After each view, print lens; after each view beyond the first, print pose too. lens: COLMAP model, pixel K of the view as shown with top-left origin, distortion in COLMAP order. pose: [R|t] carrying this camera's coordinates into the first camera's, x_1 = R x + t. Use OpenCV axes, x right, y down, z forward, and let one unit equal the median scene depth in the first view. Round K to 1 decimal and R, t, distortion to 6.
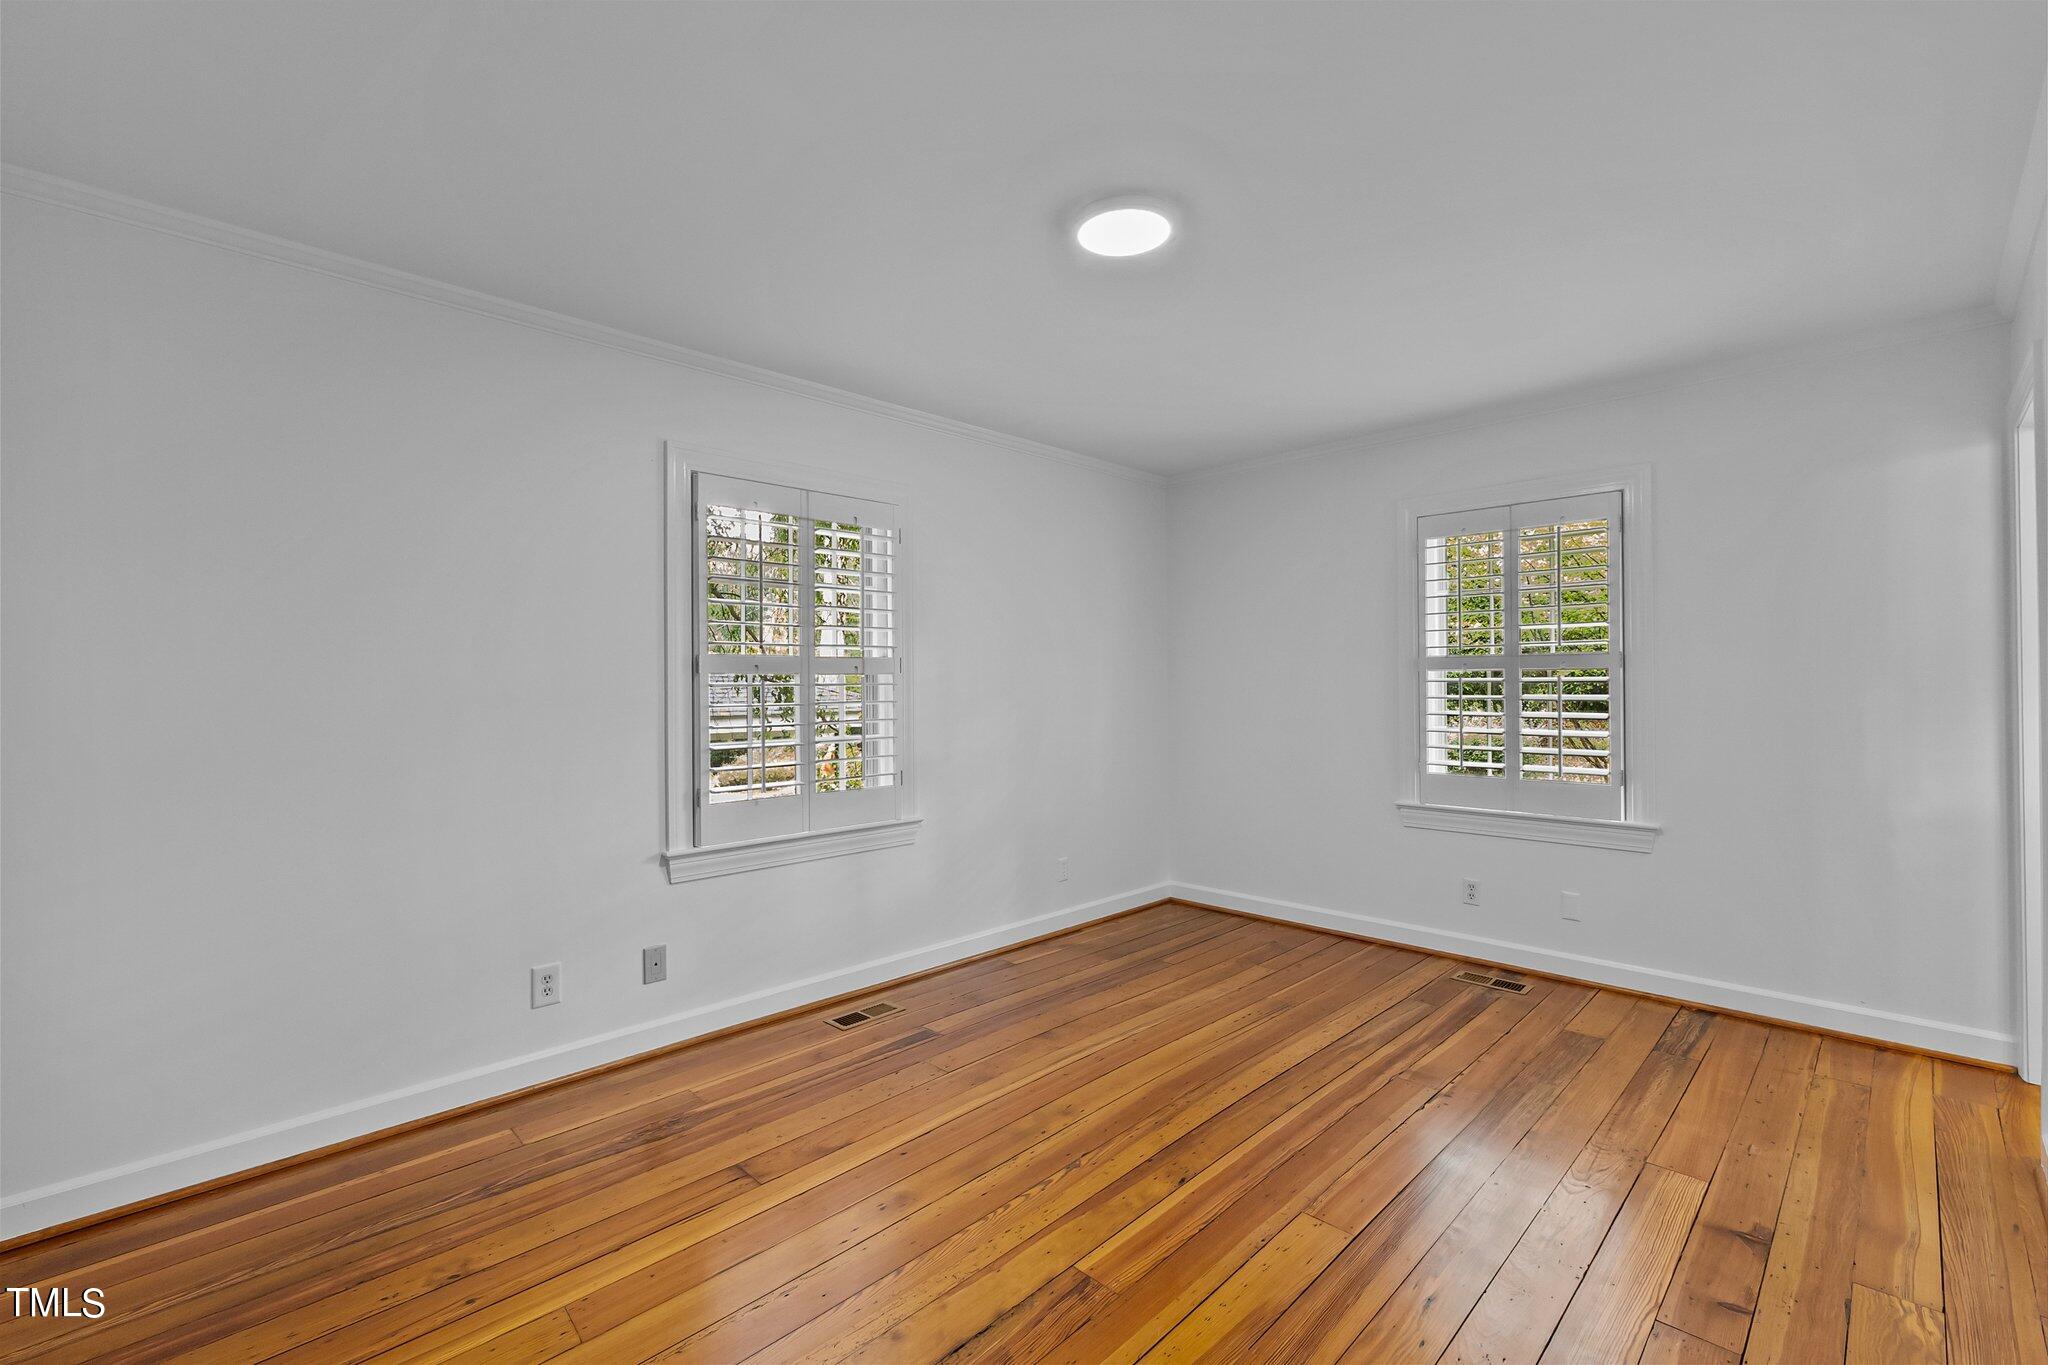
lens RADIAL K [[894.6, 0, 1024.1], [0, 894.6, 684.4], [0, 0, 1]] dist [-0.002402, 0.002340]
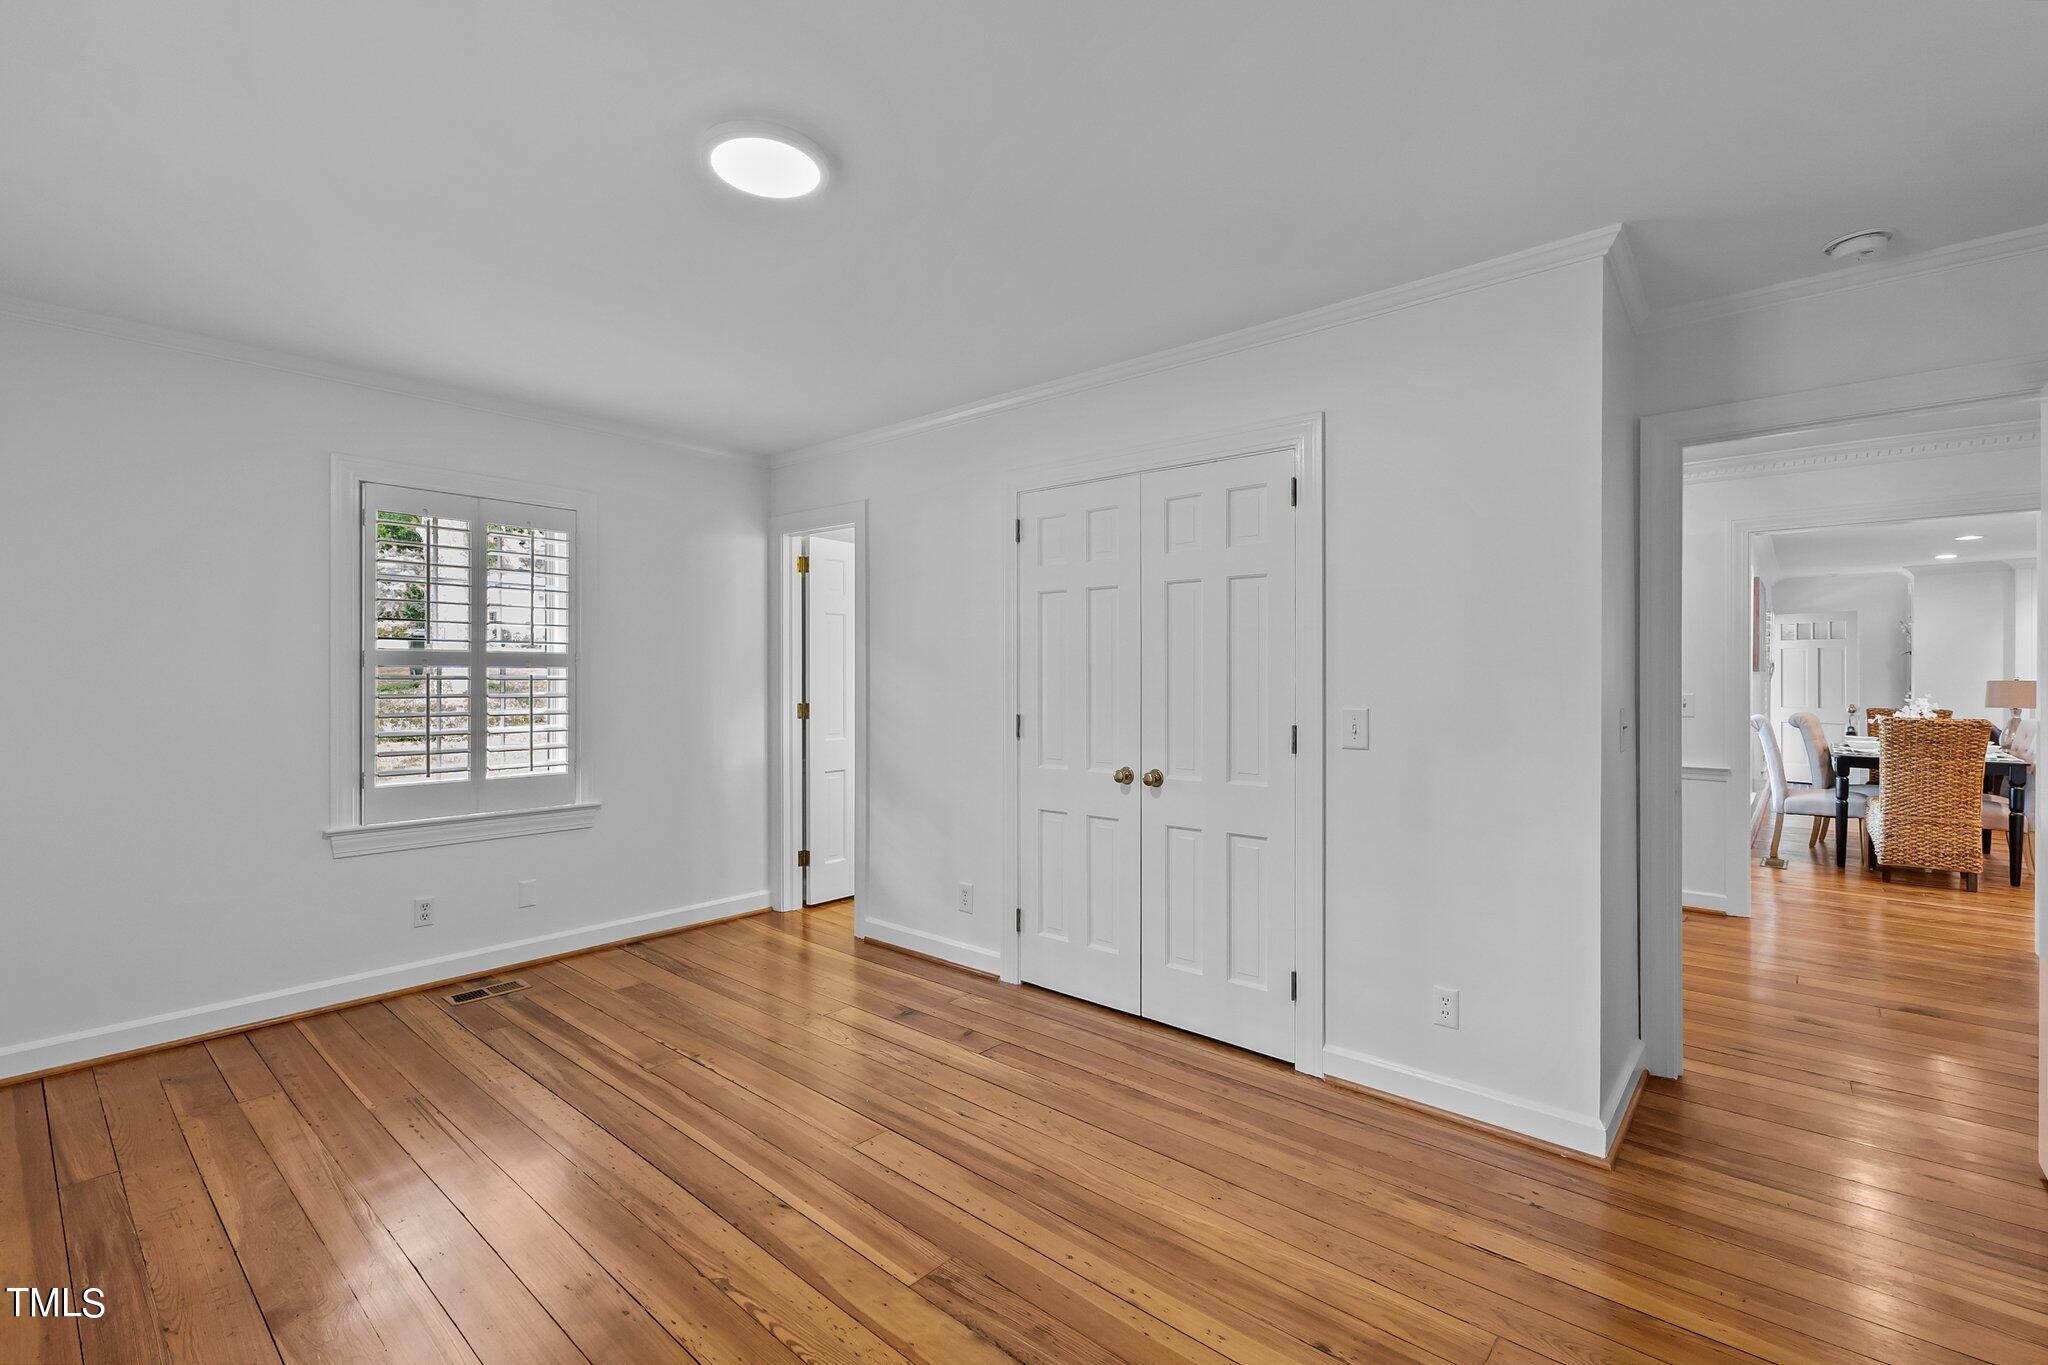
lens RADIAL K [[894.6, 0, 1018.9], [0, 894.6, 675.3], [0, 0, 1]] dist [-0.002402, 0.002340]
pose [[-0.066476, 0.004784, 0.997777, -0.551700], [0.000873, 0.999988, -0.004736, -0.004502], [-0.997788, 0.000556, -0.066480, 0.564530]]
